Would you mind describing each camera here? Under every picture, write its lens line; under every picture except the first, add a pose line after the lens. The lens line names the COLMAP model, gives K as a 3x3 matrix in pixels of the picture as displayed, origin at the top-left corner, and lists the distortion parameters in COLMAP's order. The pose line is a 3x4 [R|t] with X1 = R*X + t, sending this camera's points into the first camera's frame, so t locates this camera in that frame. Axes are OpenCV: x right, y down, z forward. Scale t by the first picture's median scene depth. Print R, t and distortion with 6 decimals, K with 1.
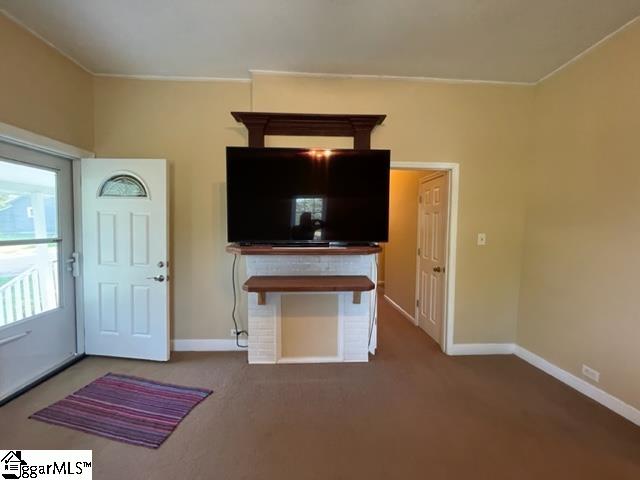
lens RADIAL K [[259.0, 0, 320.9], [0, 259.0, 239.0], [0, 0, 1]] dist [0.001451, 0.000132]
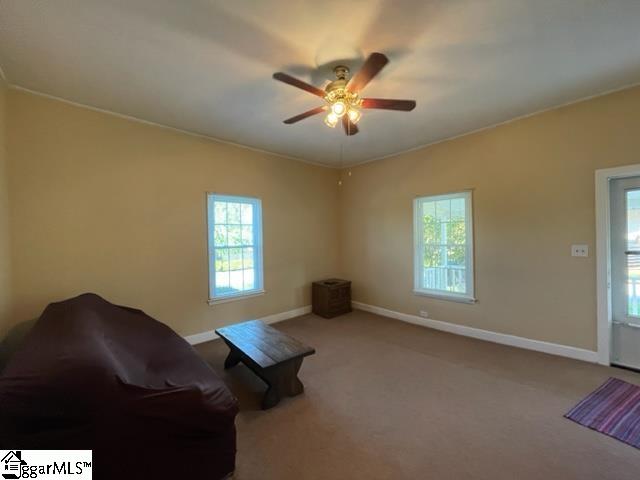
lens RADIAL K [[259.0, 0, 320.9], [0, 259.0, 239.0], [0, 0, 1]] dist [0.001451, 0.000132]
pose [[-0.776519, 0.003906, -0.630082, 0.711039], [-0.020970, 0.999267, 0.032039, -0.051898], [0.629745, 0.038092, -0.775868, 0.782548]]
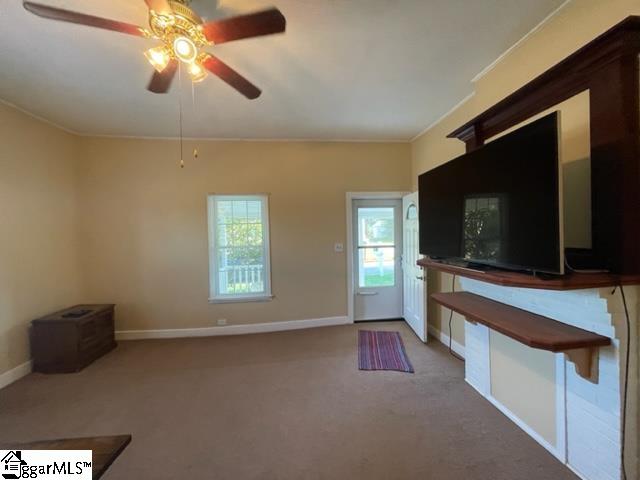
lens RADIAL K [[258.9, 0, 317.7], [0, 258.9, 237.3], [0, 0, 1]] dist [-0.001413, -0.000359]
pose [[0.046332, 0.004433, -0.998916, 0.704177], [-0.023011, 0.999730, 0.003369, -0.051755], [0.998661, 0.022830, 0.046422, 0.401967]]
